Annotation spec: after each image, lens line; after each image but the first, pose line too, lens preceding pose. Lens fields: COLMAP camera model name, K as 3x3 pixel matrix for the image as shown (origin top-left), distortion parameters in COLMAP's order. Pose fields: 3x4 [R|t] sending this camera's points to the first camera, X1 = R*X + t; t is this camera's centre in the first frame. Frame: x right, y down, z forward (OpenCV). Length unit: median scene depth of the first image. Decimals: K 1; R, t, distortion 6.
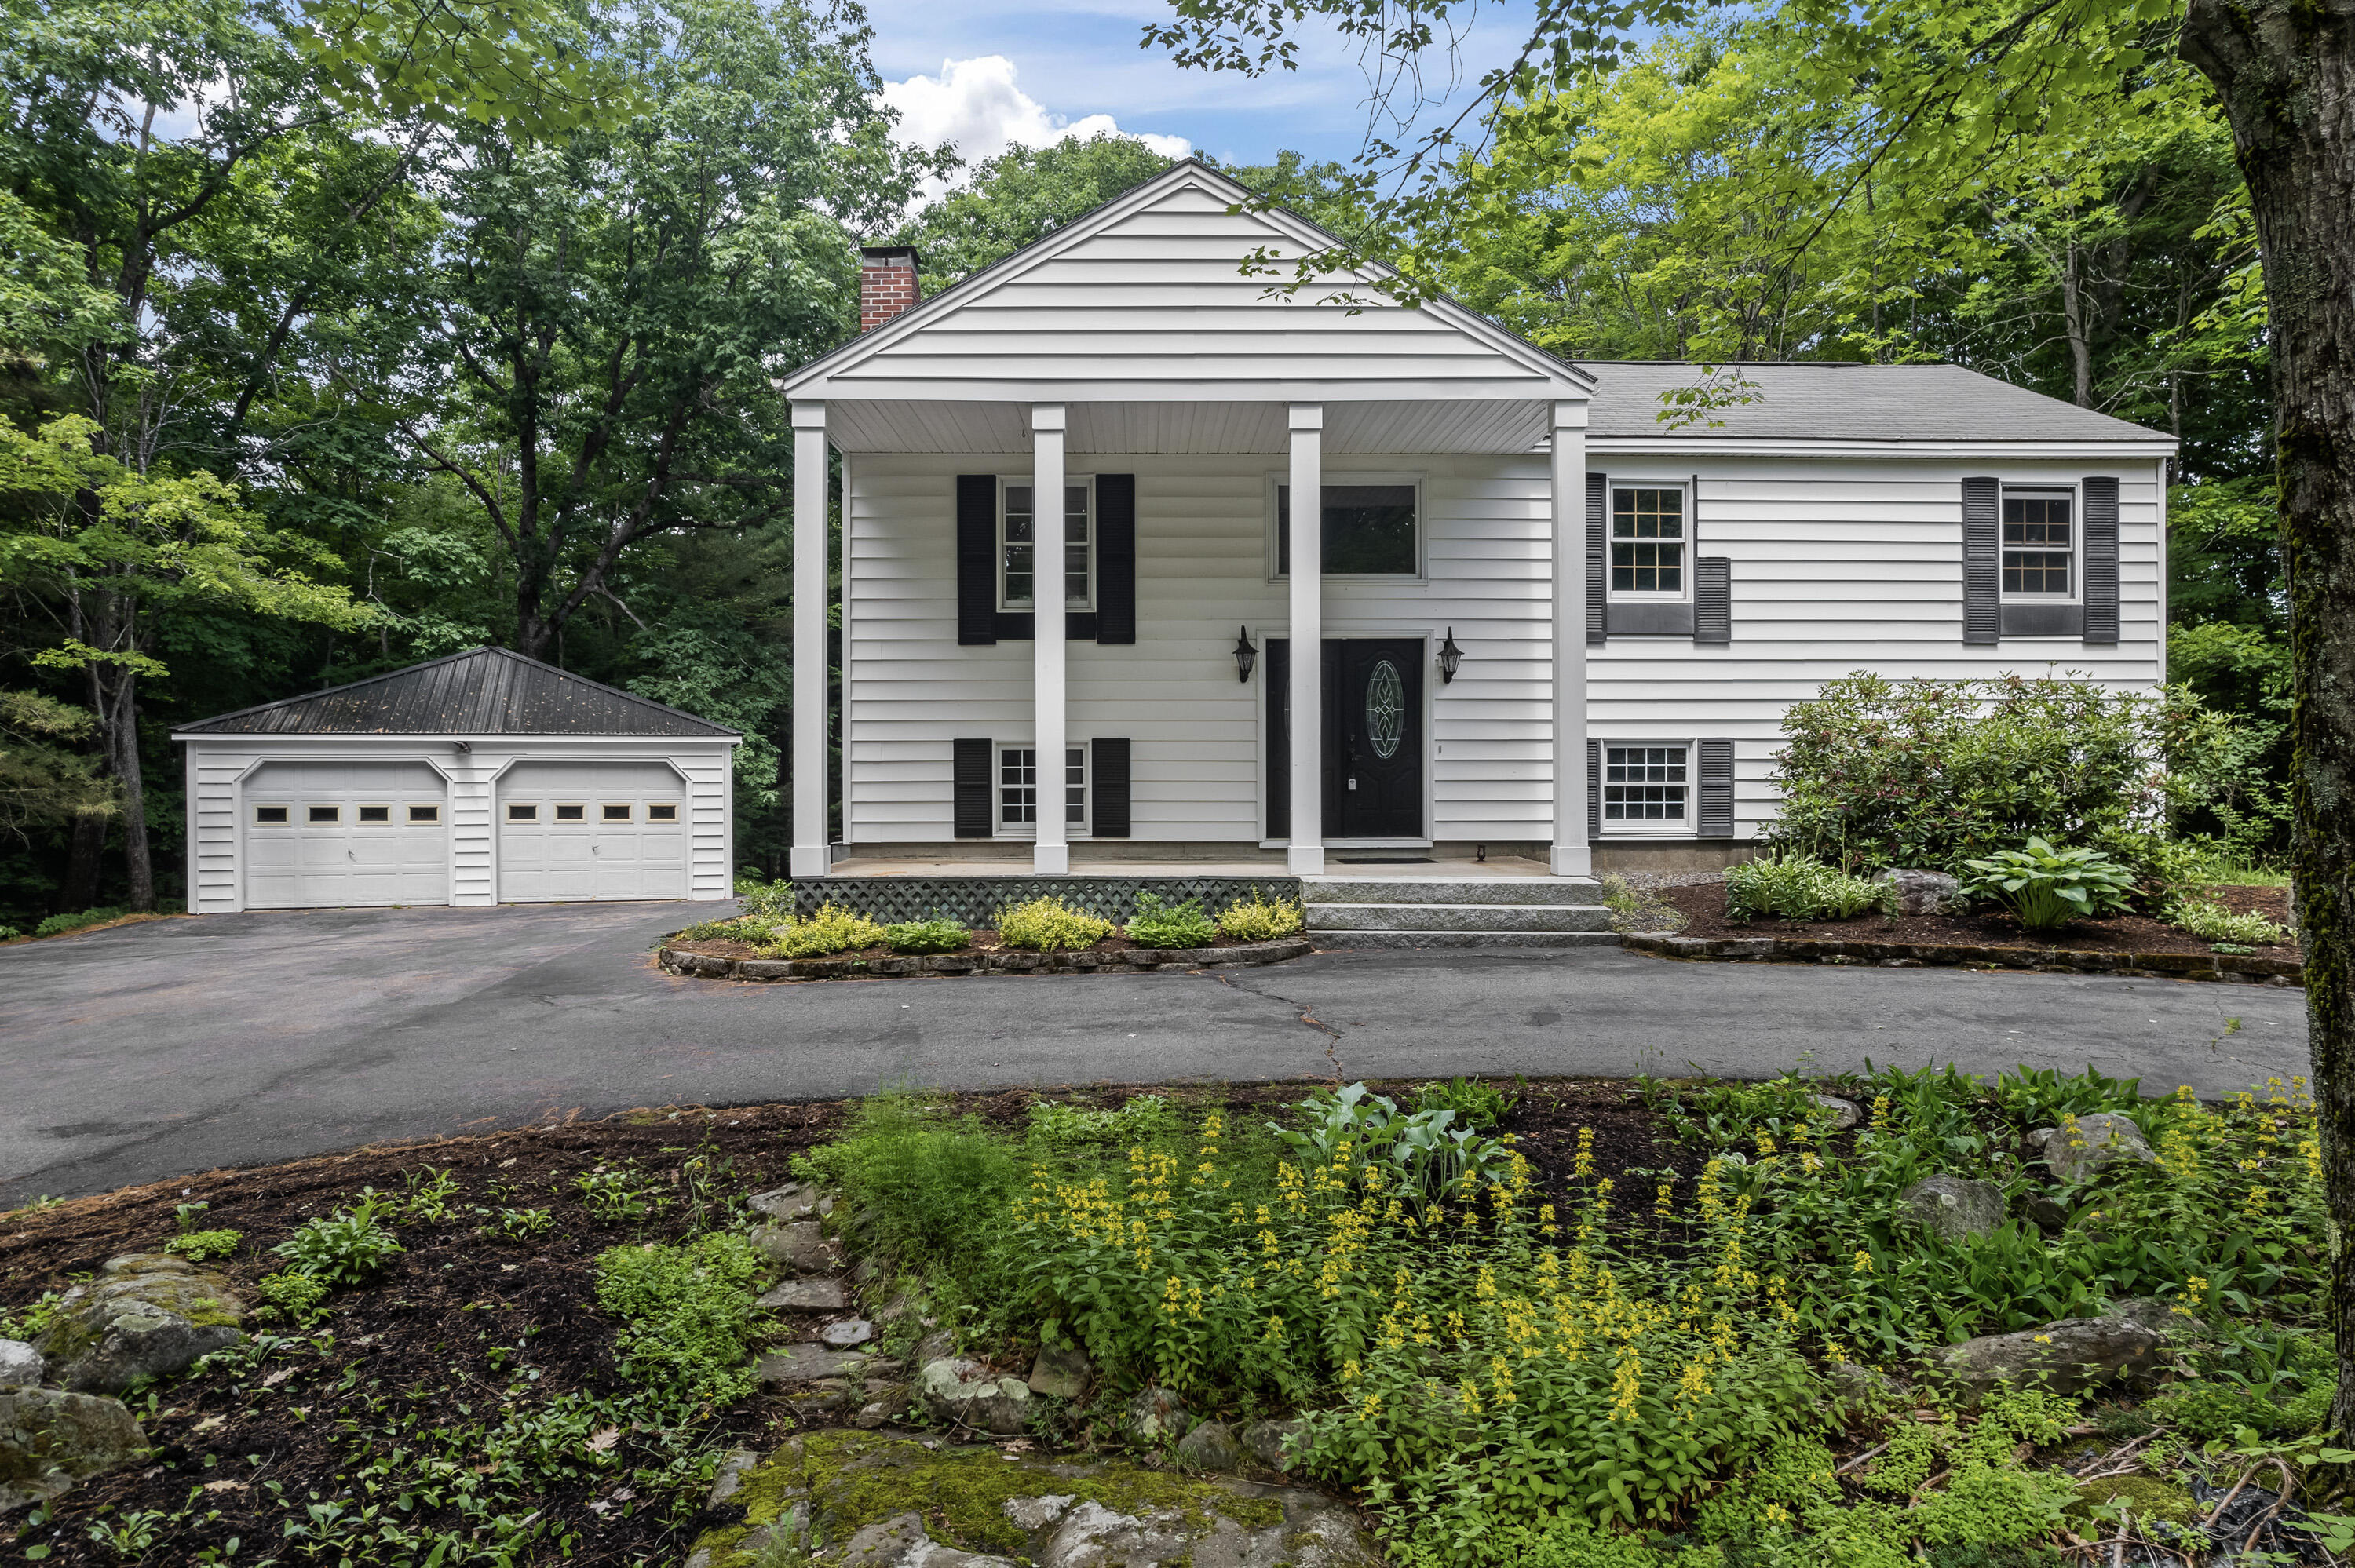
lens RADIAL K [[1493.8, 0, 1170.4], [0, 1493.8, 788.2], [0, 0, 1]] dist [-0.047216, 0.040185]
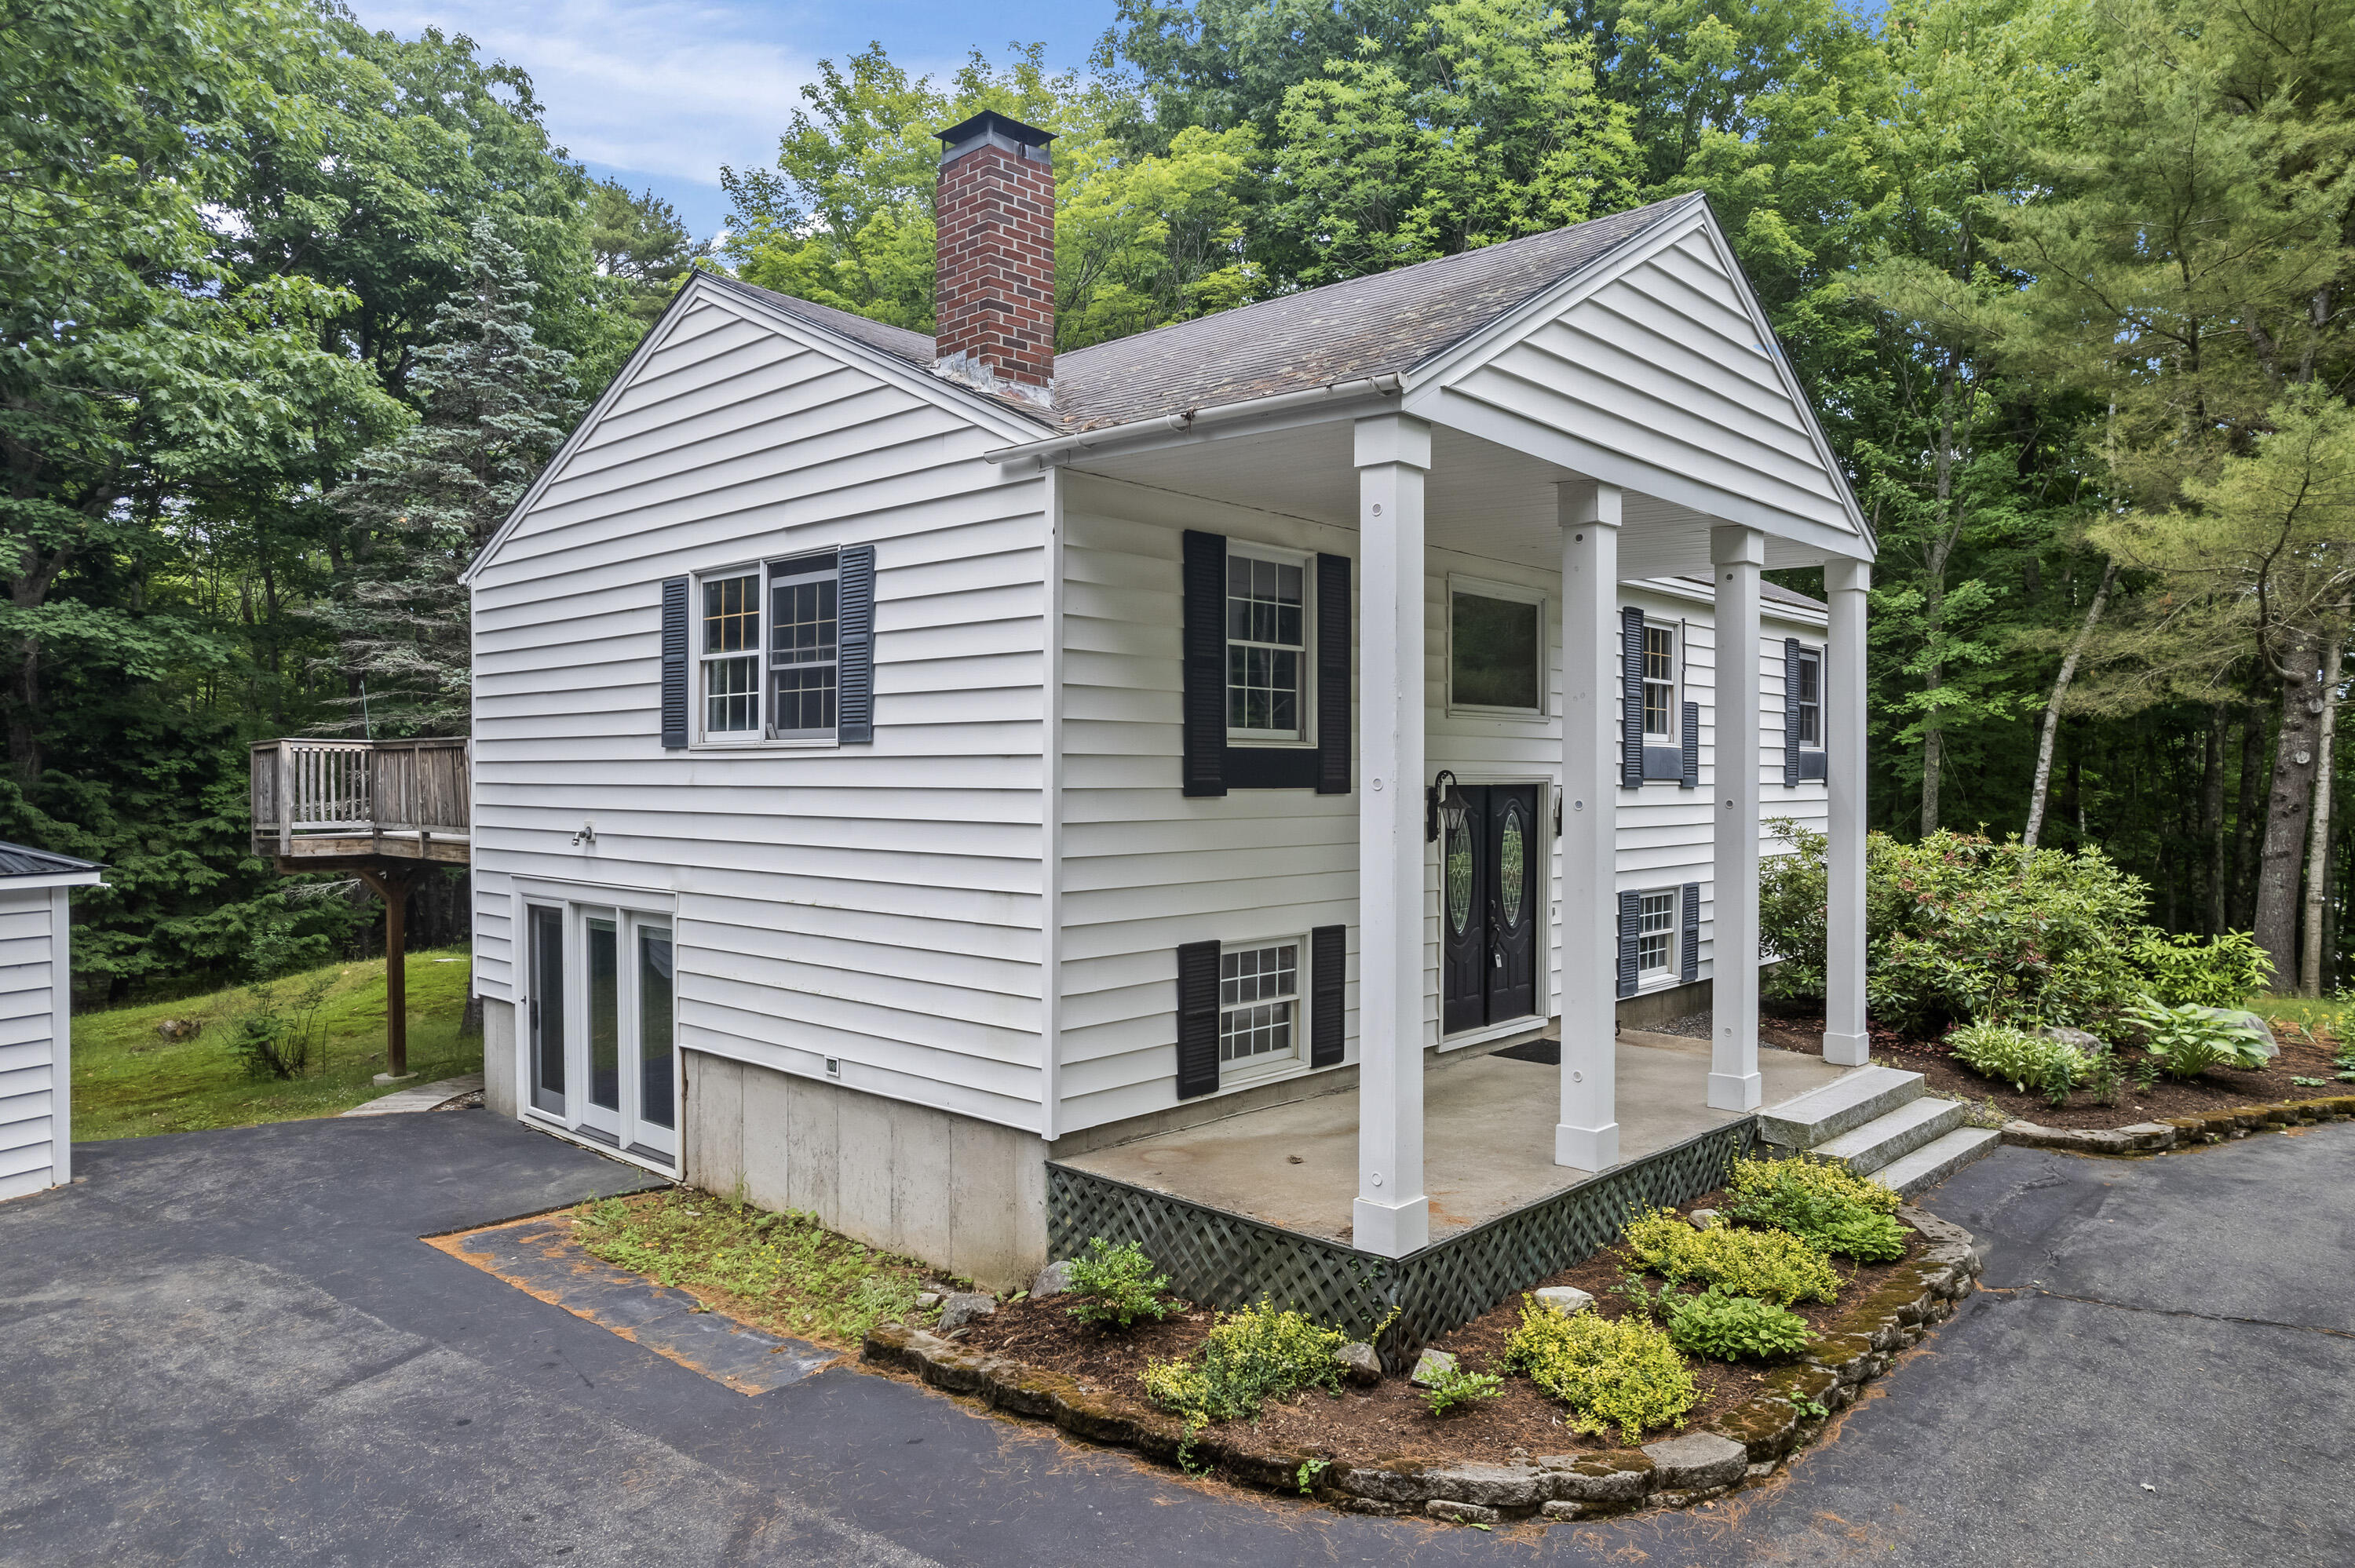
lens RADIAL K [[1493.8, 0, 1142.8], [0, 1493.8, 774.4], [0, 0, 1]] dist [-0.047216, 0.040185]
pose [[0.696248, 0.004006, 0.717790, -0.603543], [-0.002870, 0.999992, -0.002797, -0.102601], [-0.717796, -0.000113, 0.696254, 0.564829]]
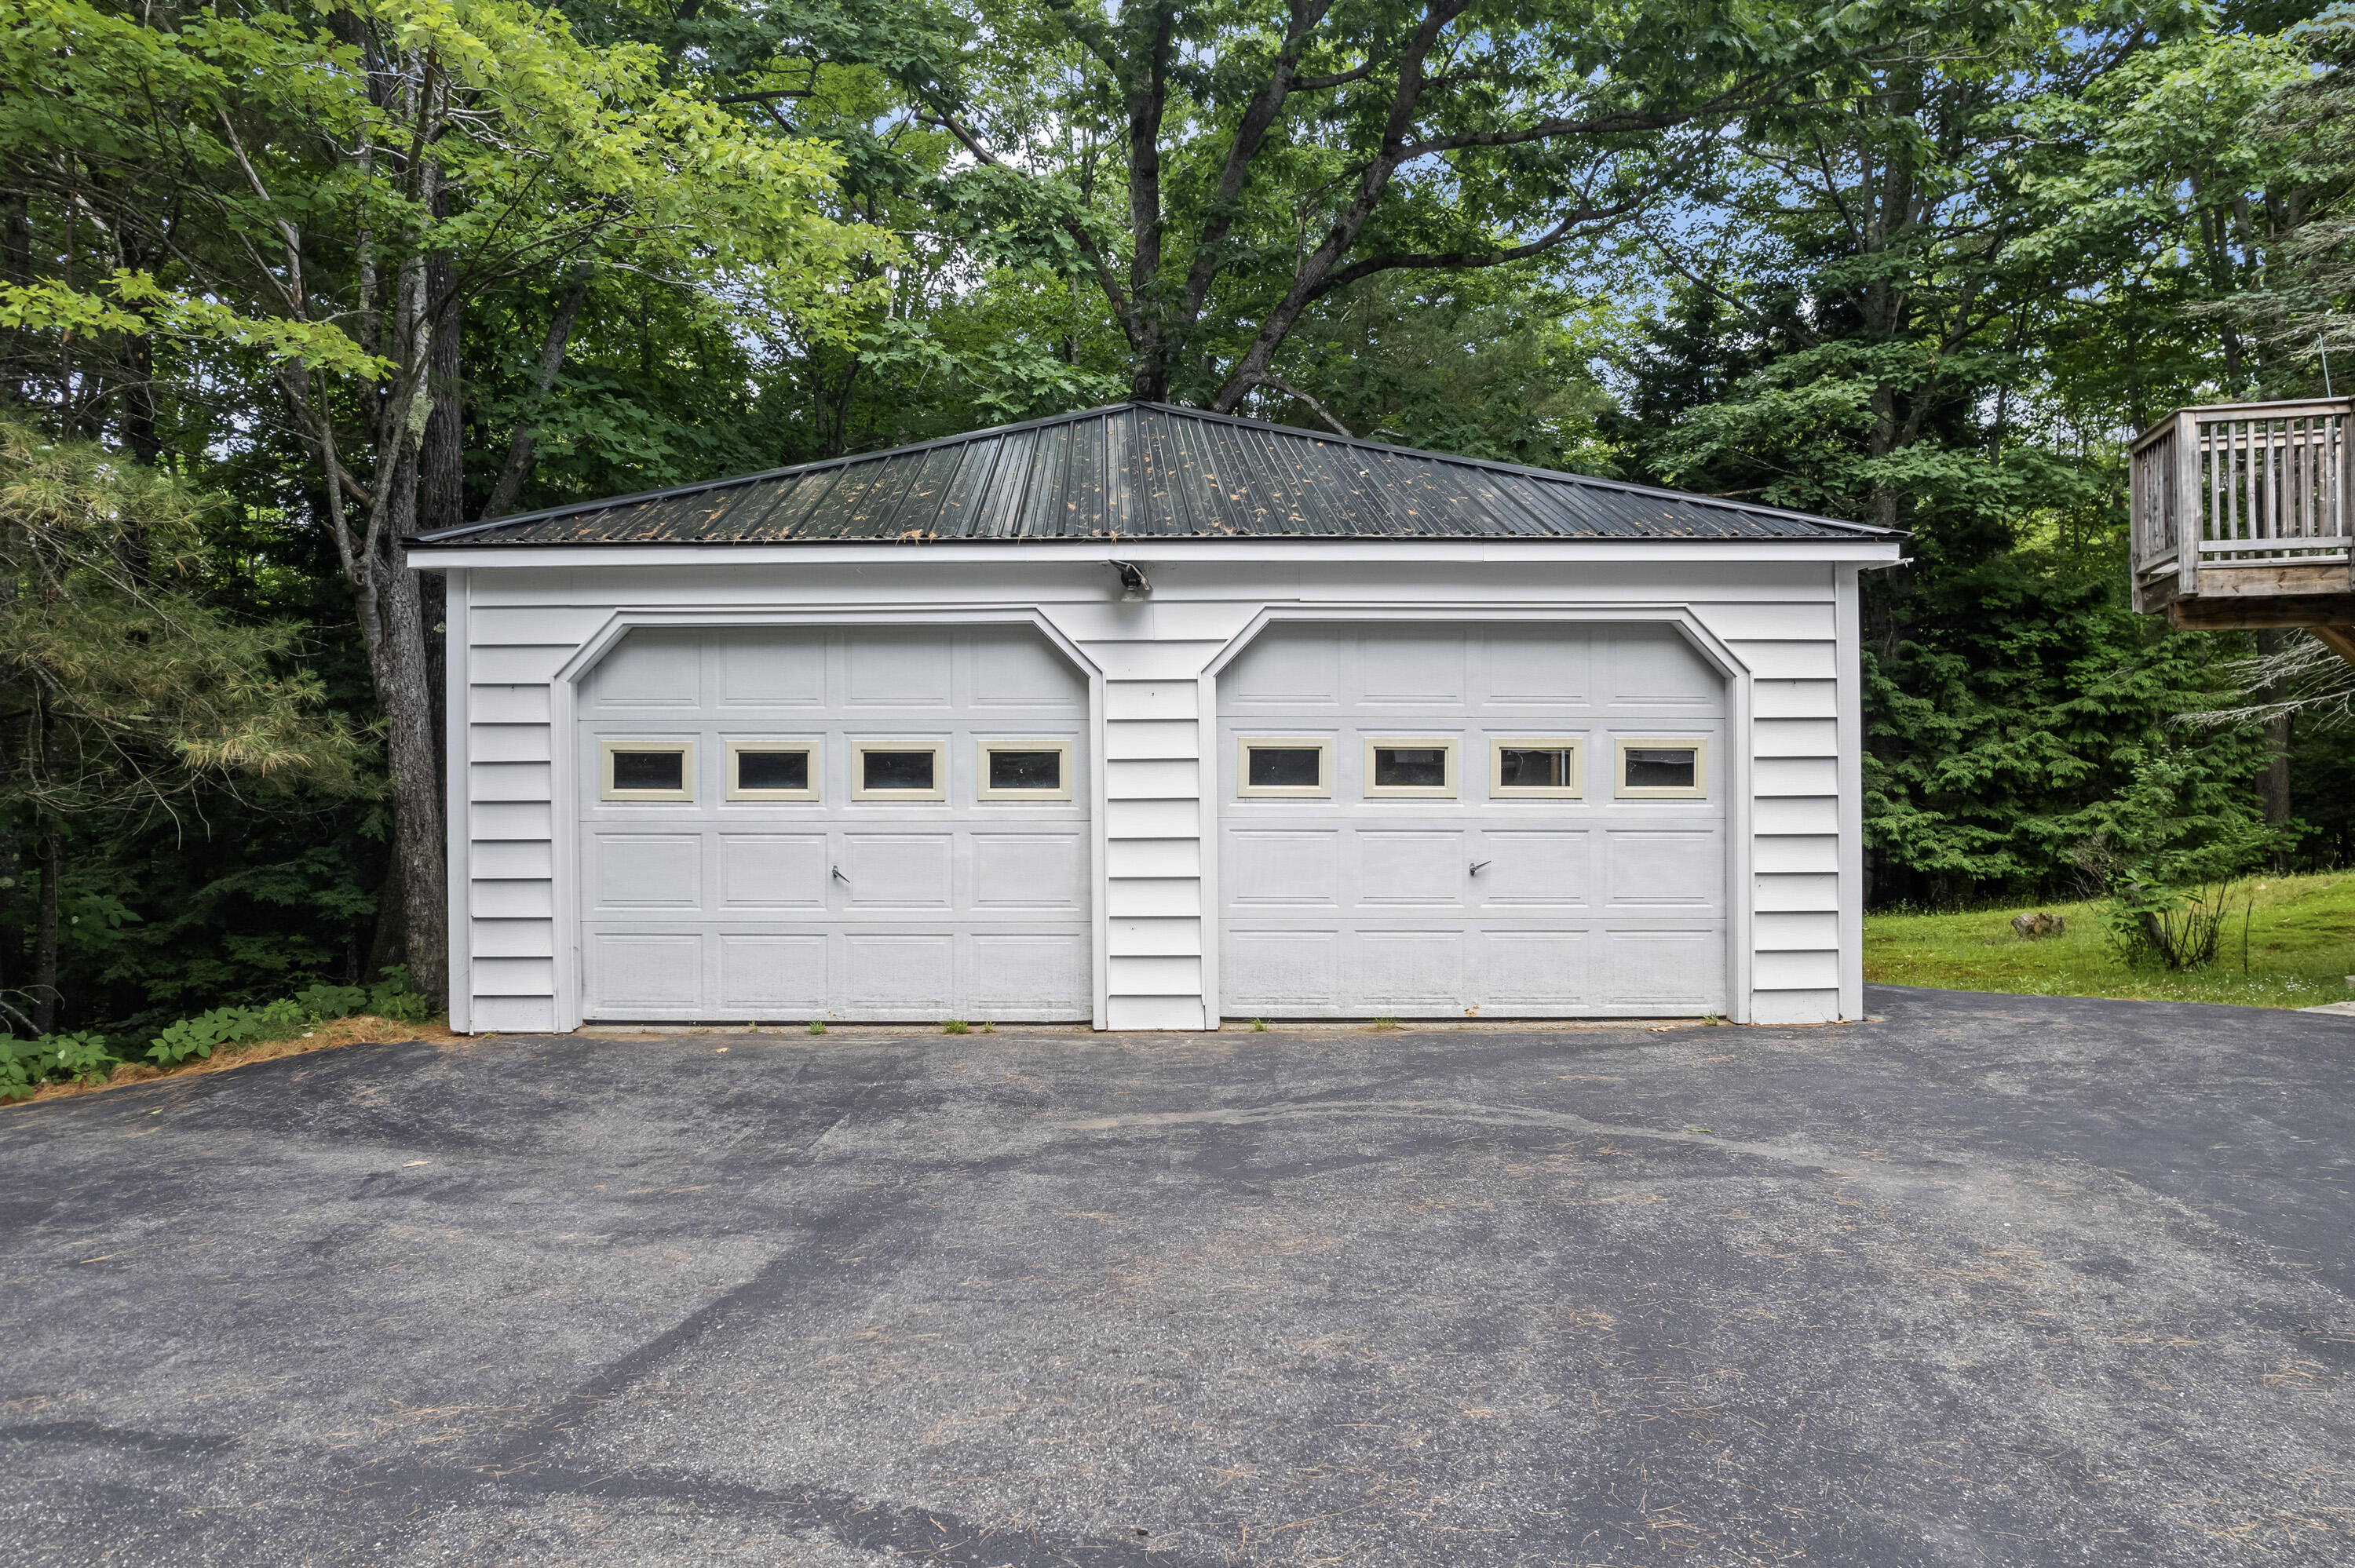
lens RADIAL K [[1493.8, 0, 1180.4], [0, 1493.8, 767.9], [0, 0, 1]] dist [-0.047216, 0.040185]
pose [[0.952031, 0.000218, -0.306001, -0.507184], [0.000808, 0.999994, 0.003226, 0.022616], [0.306000, -0.003319, 0.952026, 0.945235]]
